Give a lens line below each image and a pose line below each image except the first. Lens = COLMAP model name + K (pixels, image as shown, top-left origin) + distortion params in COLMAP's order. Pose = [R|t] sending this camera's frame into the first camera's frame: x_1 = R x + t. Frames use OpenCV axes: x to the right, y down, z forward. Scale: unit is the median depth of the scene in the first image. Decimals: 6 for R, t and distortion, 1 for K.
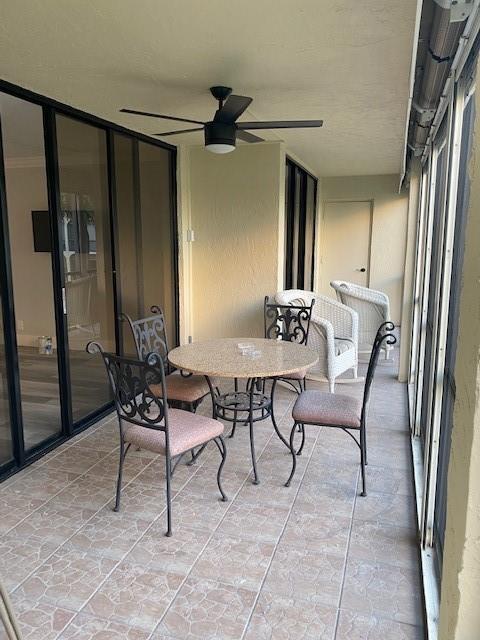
lens RADIAL K [[488.8, 0, 239.5], [0, 488.8, 322.0], [0, 0, 1]] dist [0.022696, -0.033780]
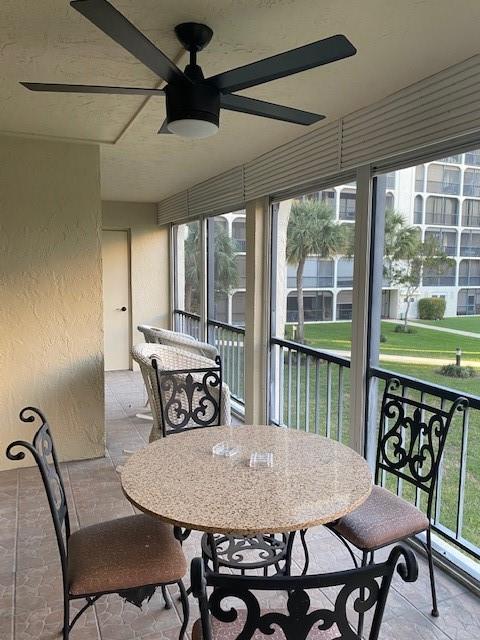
lens RADIAL K [[488.8, 0, 240.6], [0, 488.8, 316.8], [0, 0, 1]] dist [0.022696, -0.033780]
pose [[0.753633, -0.062592, 0.654308, -0.302882], [0.111283, 0.993235, -0.033162, -0.078145], [-0.647806, 0.097805, 0.755501, 0.410318]]
